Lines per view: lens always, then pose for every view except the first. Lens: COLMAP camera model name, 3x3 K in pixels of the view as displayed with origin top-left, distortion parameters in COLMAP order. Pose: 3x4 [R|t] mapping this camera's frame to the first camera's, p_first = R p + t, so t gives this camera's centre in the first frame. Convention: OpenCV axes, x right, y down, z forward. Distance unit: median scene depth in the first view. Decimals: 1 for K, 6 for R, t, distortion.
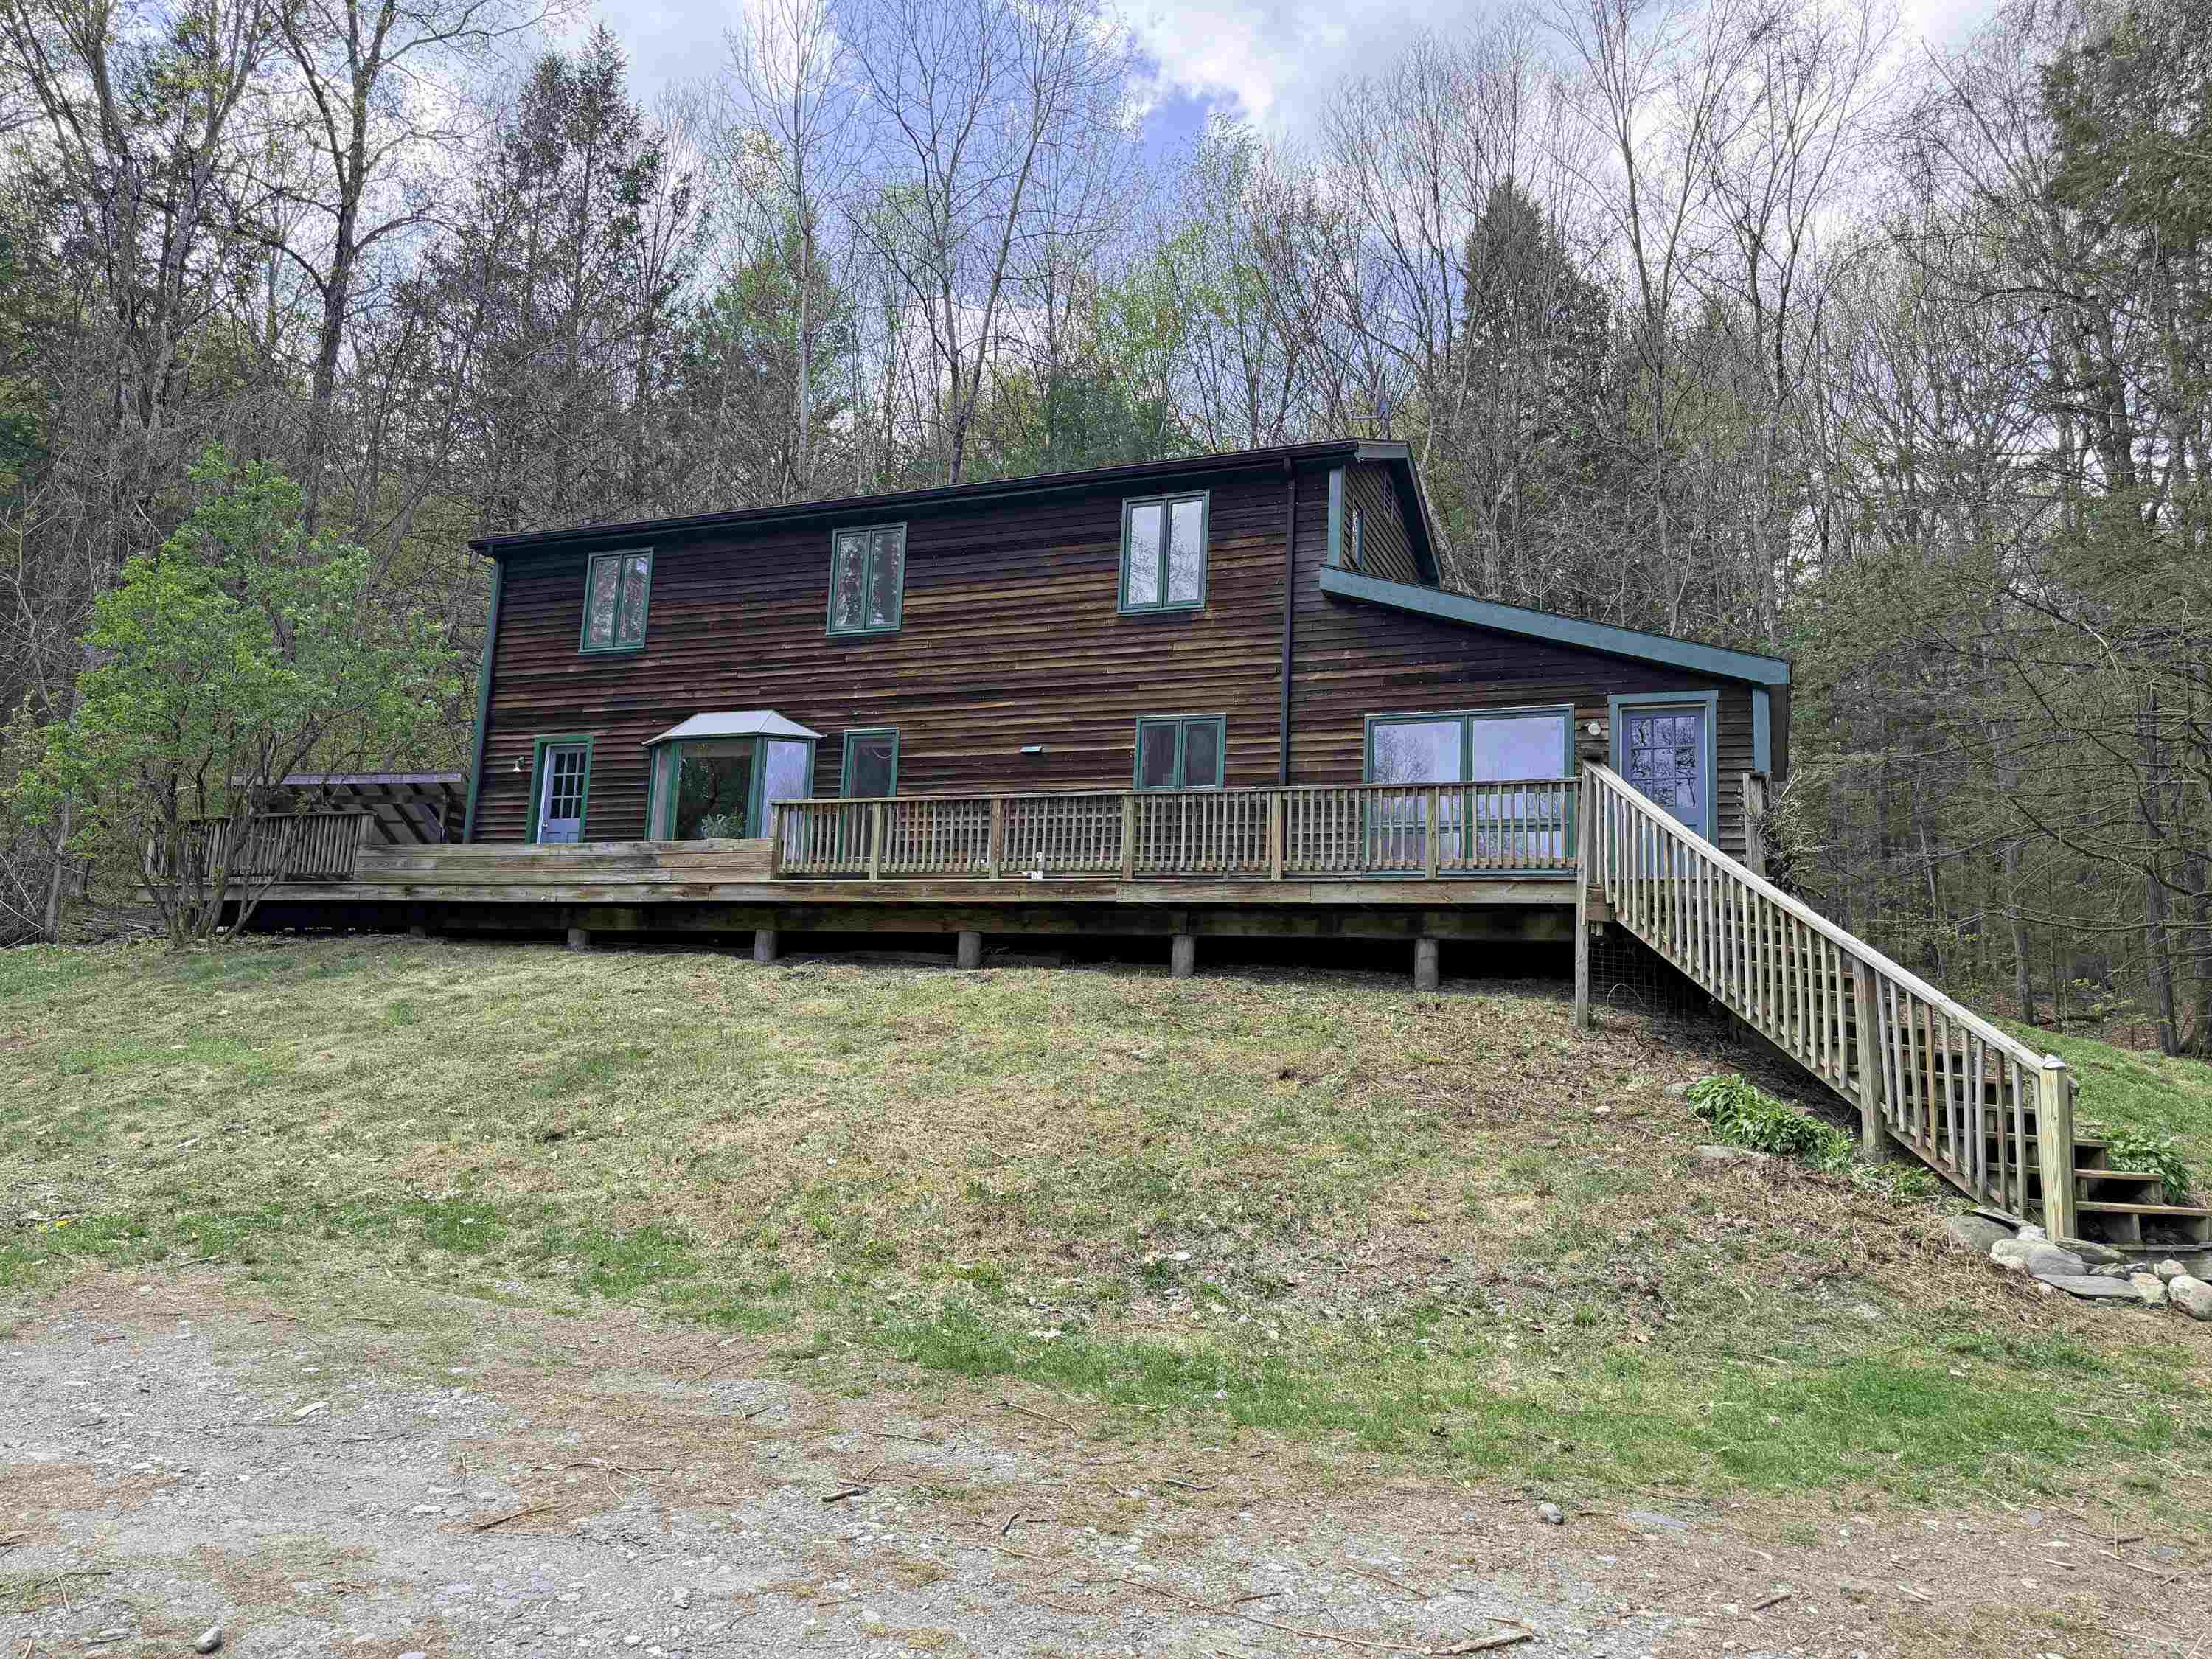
lens RADIAL K [[1517.1, 0, 1106.0], [0, 1517.1, 829.5], [0, 0, 1]] dist [0.087487, -0.001508]
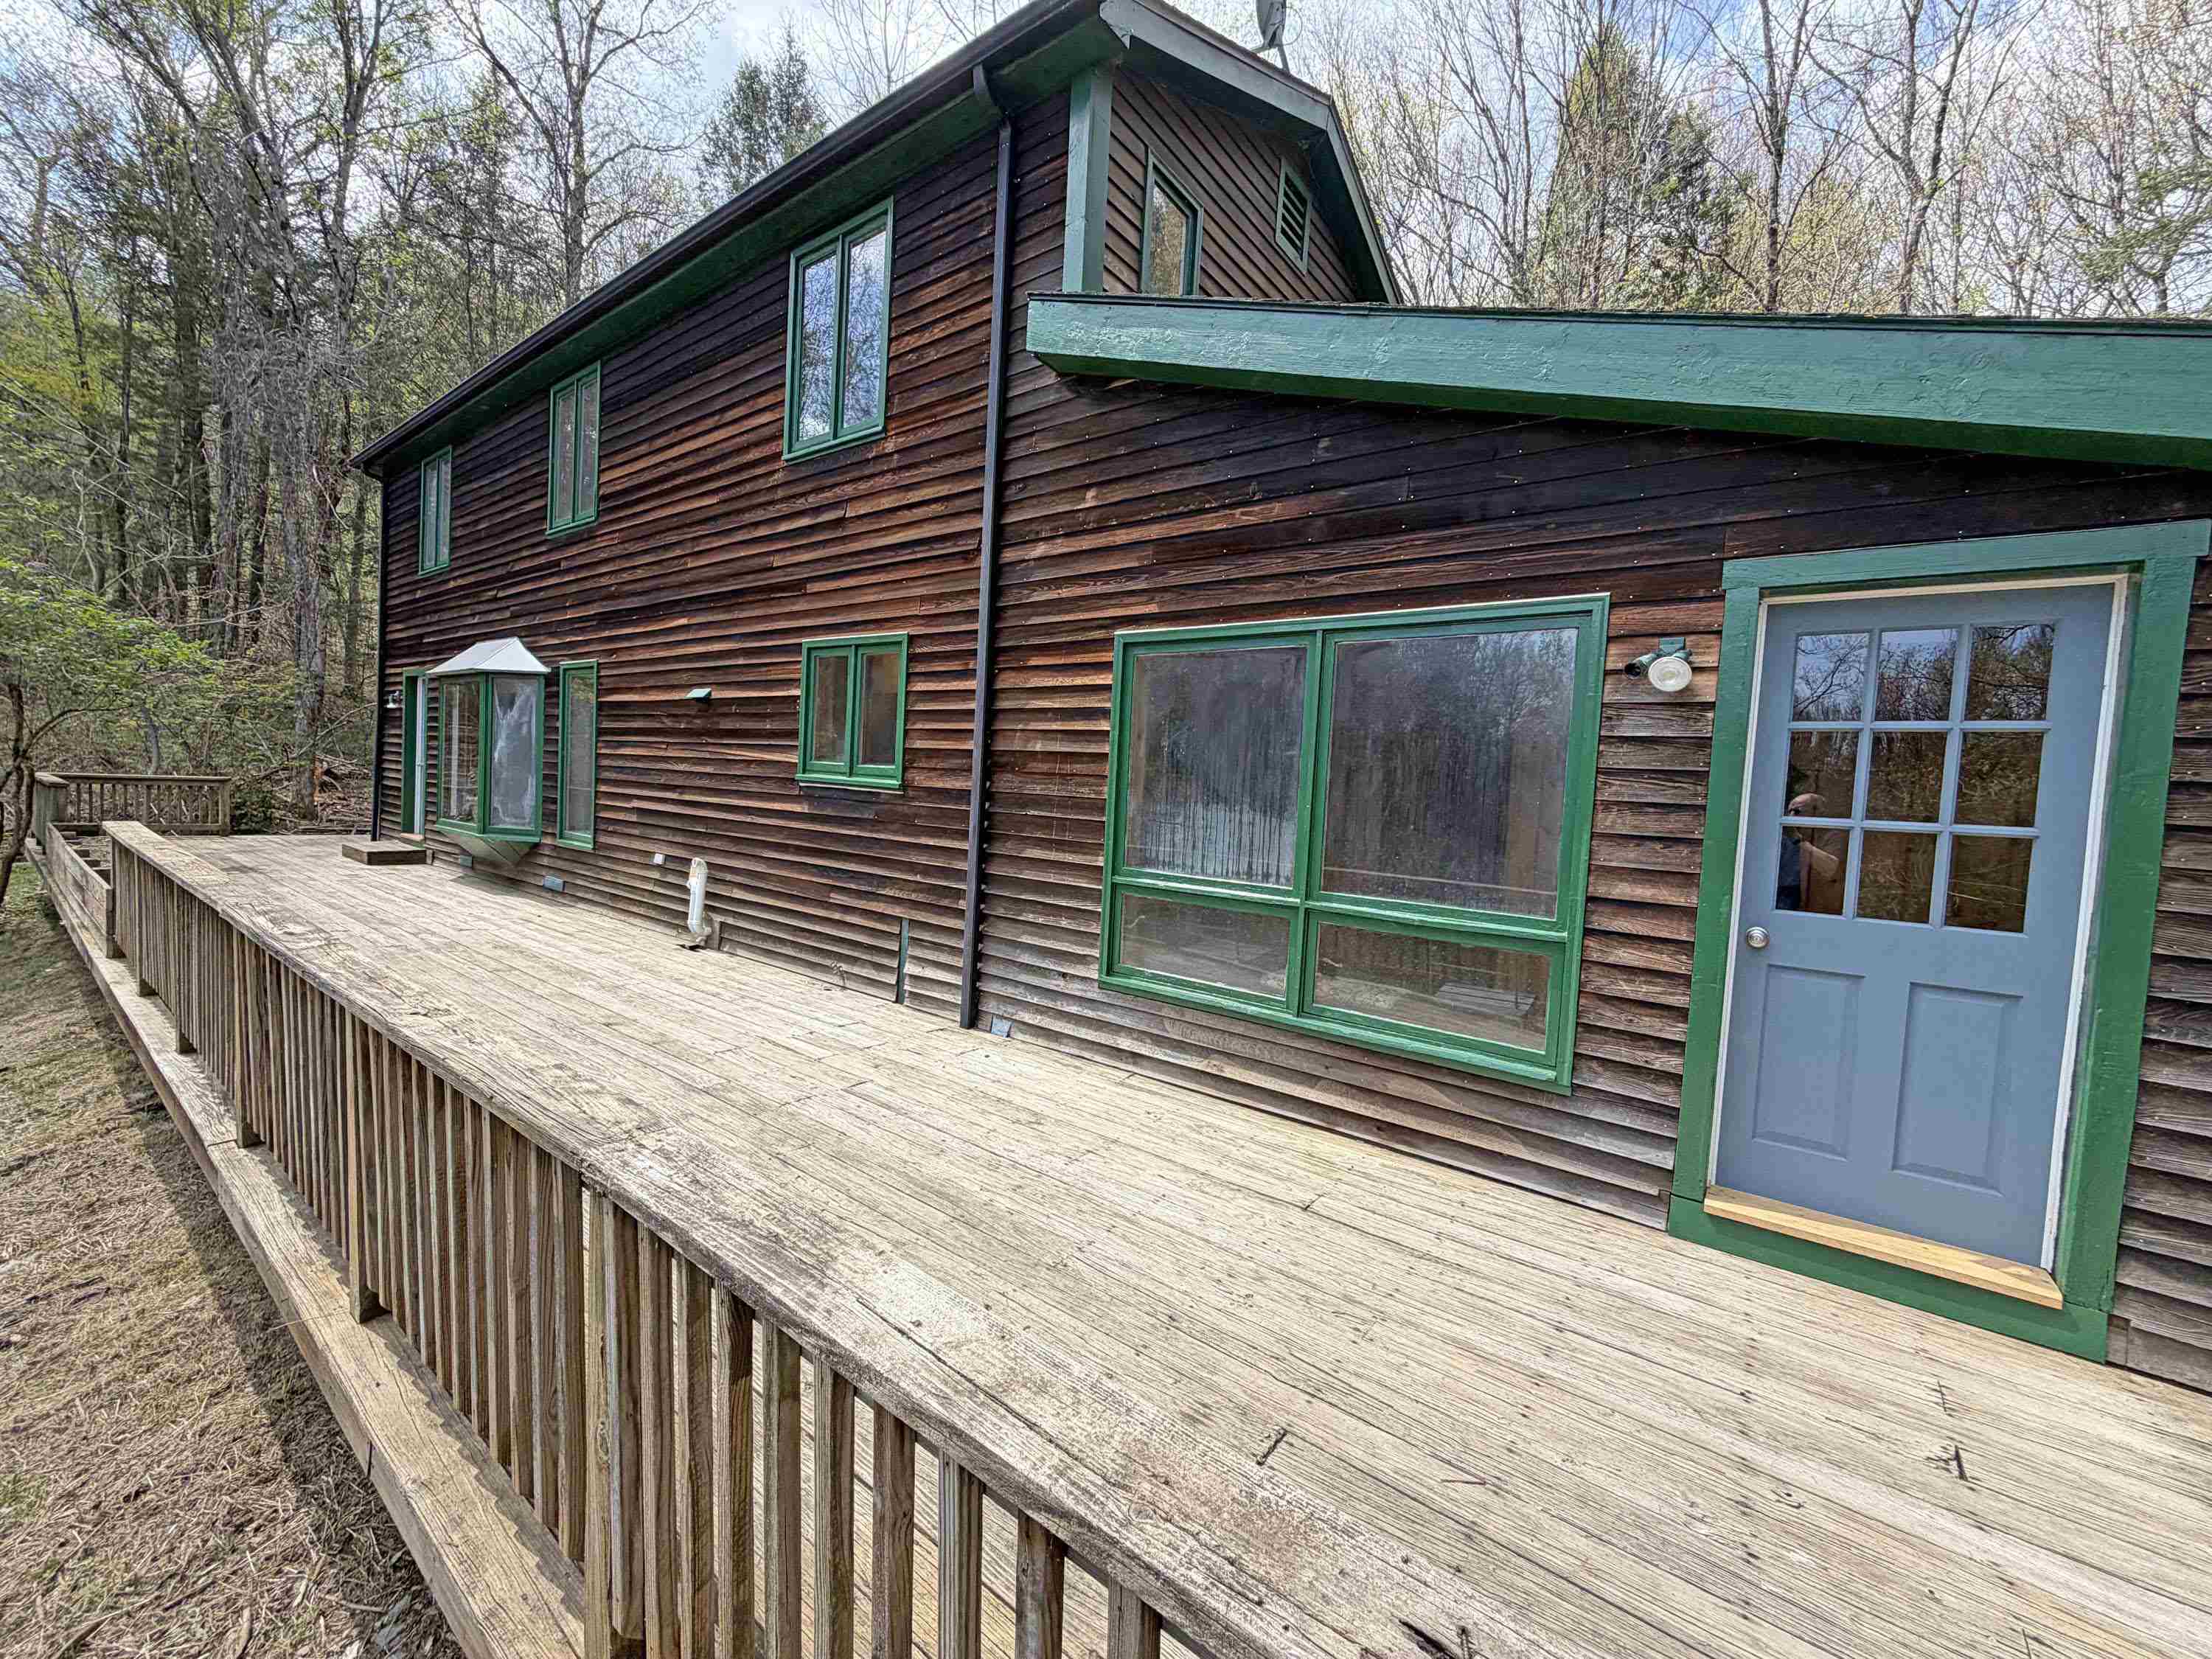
lens RADIAL K [[882.2, 0, 1099.1], [0, 882.2, 828.6], [0, 0, 1]] dist [0.000403, 0.000207]
pose [[0.966882, 0.016051, -0.254718, 0.219890], [0.033291, 0.981562, 0.188223, -0.063223], [0.253043, -0.190469, 0.948520, 0.690366]]
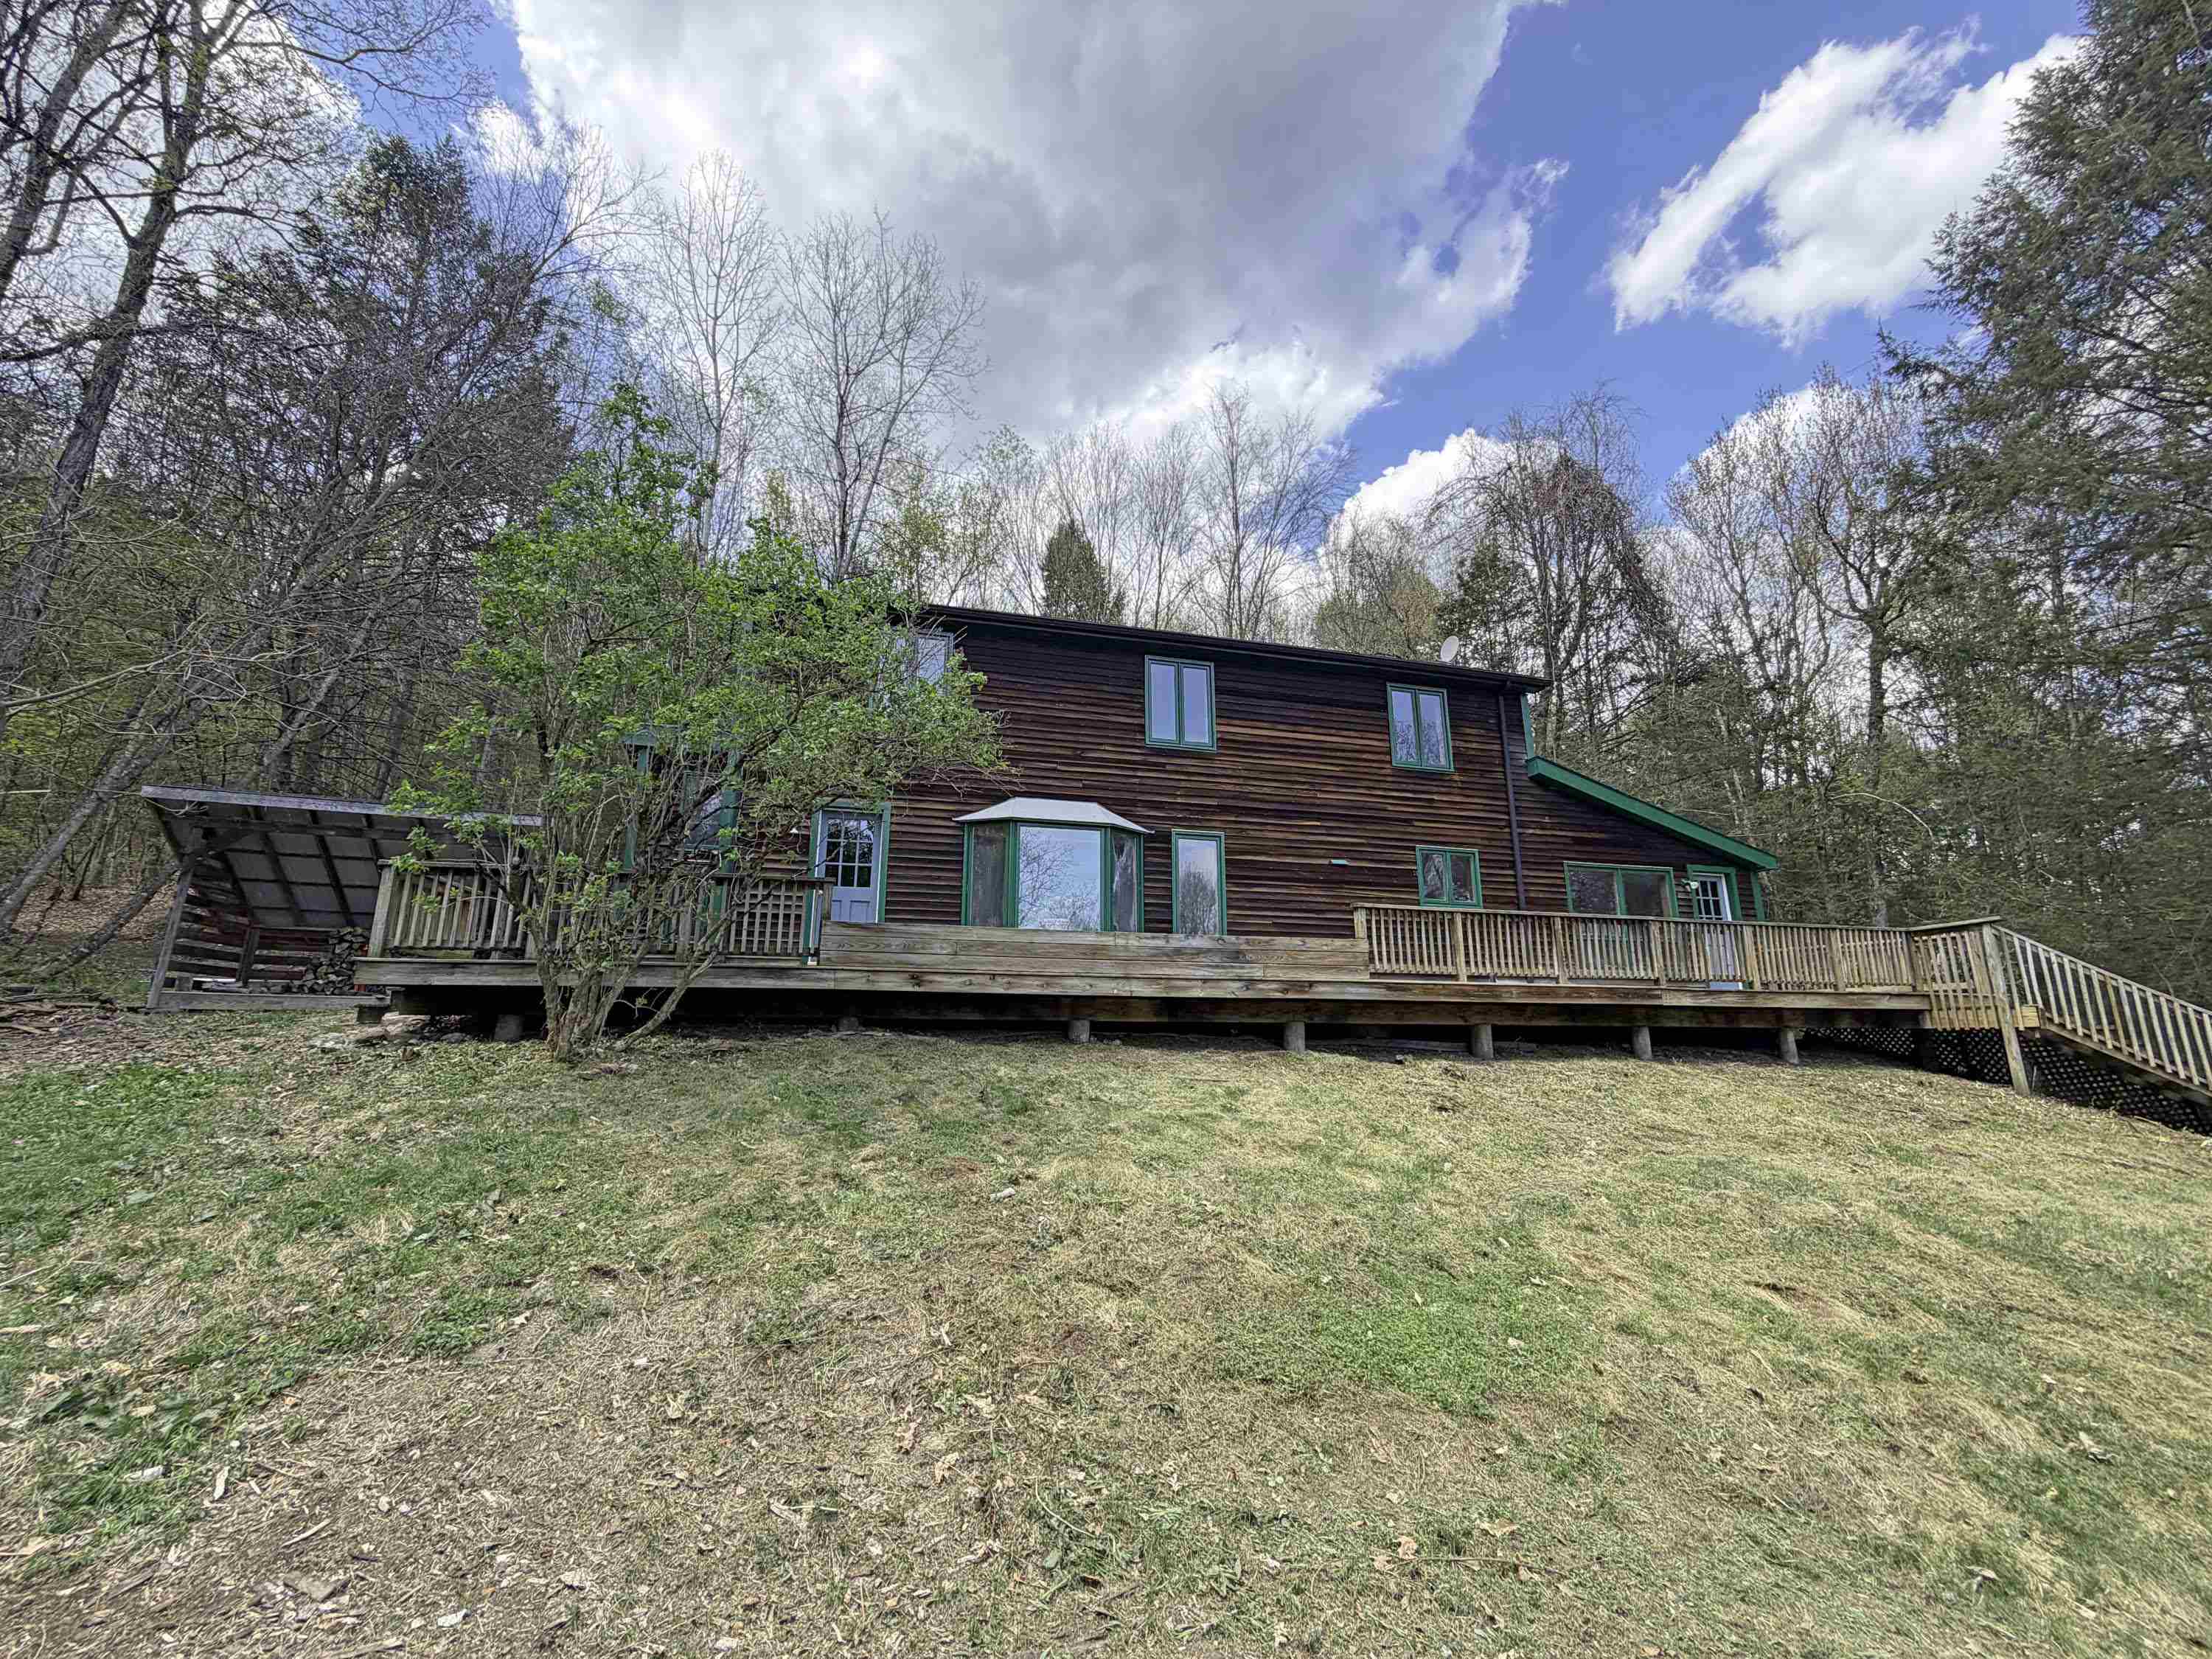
lens RADIAL K [[882.2, 0, 1099.1], [0, 882.2, 828.6], [0, 0, 1]] dist [0.000403, 0.000207]
pose [[0.789134, 0.098809, 0.606221, -0.671531], [-0.059682, 0.994641, -0.084428, -0.007366], [-0.611314, 0.030445, 0.790802, 0.557184]]
